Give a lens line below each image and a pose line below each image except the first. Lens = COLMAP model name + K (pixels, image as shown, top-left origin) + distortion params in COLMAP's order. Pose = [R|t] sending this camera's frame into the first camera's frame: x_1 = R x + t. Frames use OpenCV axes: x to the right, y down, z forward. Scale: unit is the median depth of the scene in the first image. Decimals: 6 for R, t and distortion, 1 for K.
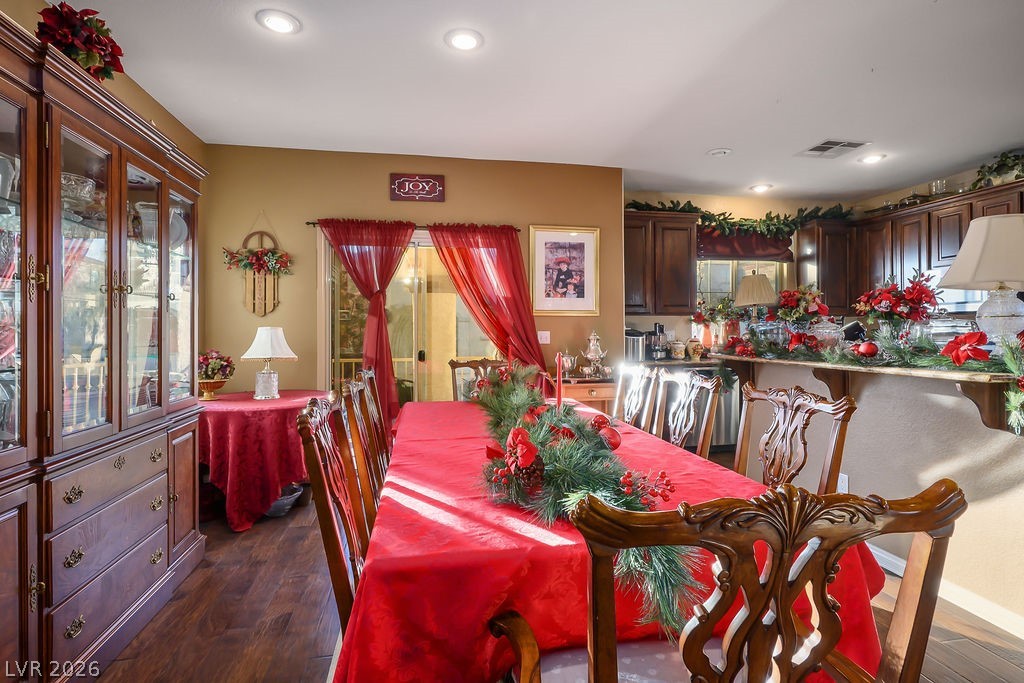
lens RADIAL K [[512.7, 0, 505.6], [0, 512.7, 327.7], [0, 0, 1]] dist [-0.000324, 0.002902]
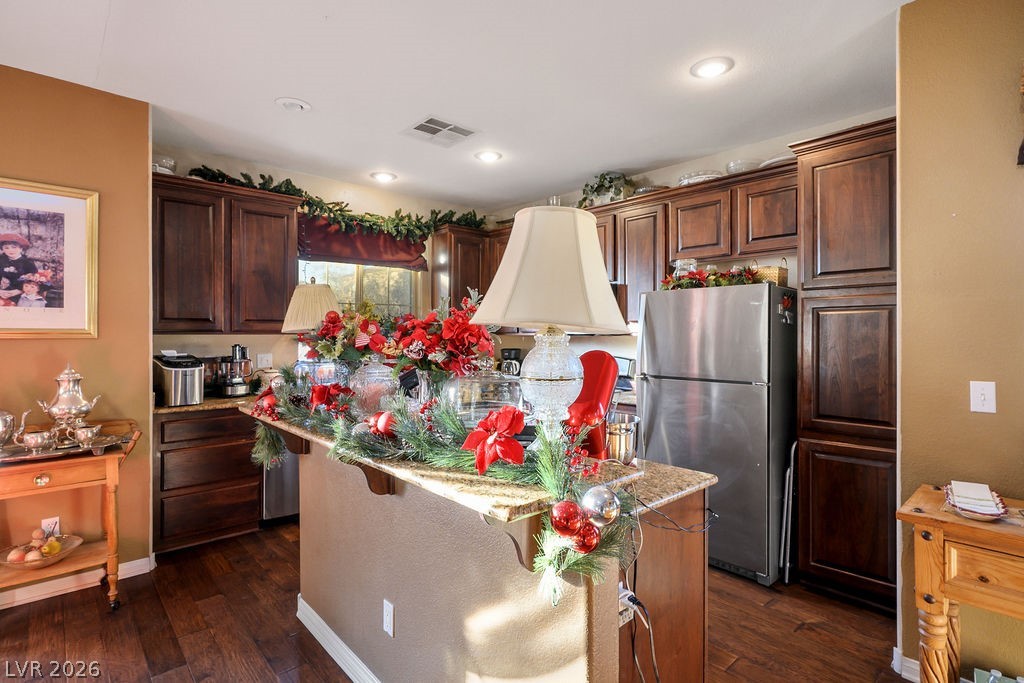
lens RADIAL K [[512.7, 0, 505.6], [0, 512.7, 327.7], [0, 0, 1]] dist [-0.000324, 0.002902]
pose [[0.855394, 0.009053, 0.517898, 0.247193], [-0.006771, 0.999957, -0.006296, -0.030742], [-0.517933, 0.001879, 0.855419, 0.208281]]
